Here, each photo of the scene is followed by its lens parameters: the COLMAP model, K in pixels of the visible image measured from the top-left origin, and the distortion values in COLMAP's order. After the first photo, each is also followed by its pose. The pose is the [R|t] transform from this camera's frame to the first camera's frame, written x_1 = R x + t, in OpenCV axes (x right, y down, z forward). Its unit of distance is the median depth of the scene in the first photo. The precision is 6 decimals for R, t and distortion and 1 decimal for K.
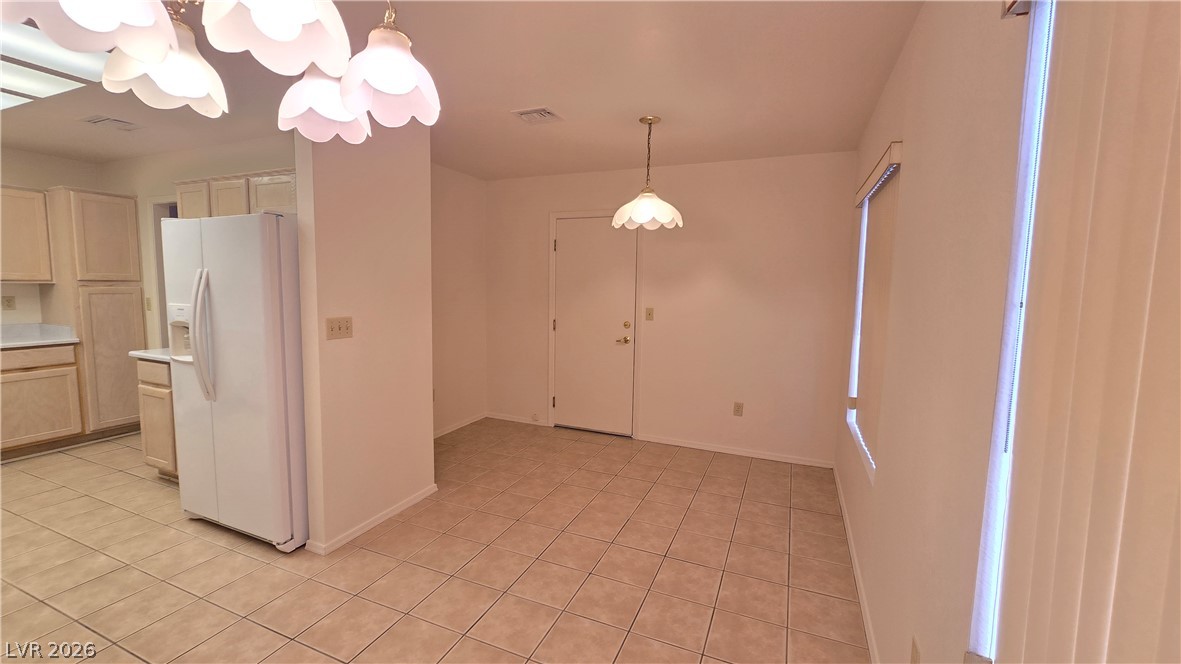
lens RADIAL K [[482.0, 0, 584.5], [0, 482.0, 332.0], [0, 0, 1]] dist [-0.002695, 0.001235]
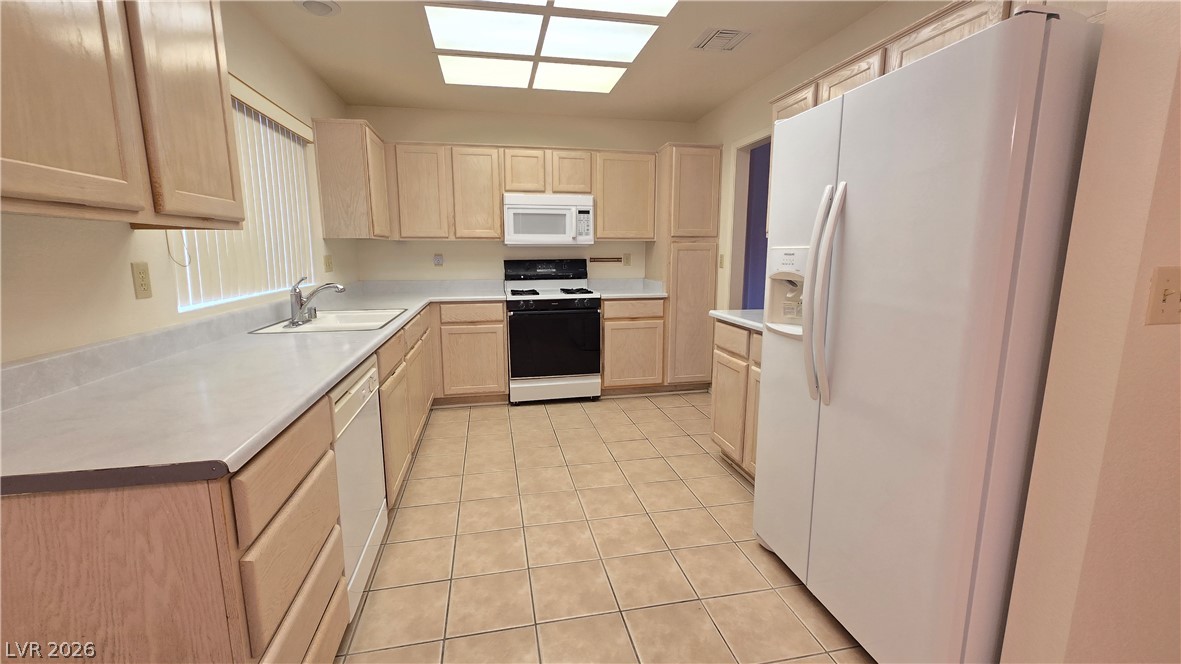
lens RADIAL K [[482.0, 0, 593.0], [0, 482.0, 328.4], [0, 0, 1]] dist [-0.002695, 0.001235]
pose [[0.583223, 0.109486, -0.804900, -0.443645], [-0.068384, 0.993975, 0.085655, 0.014947], [0.809428, 0.005086, 0.587196, 0.386584]]
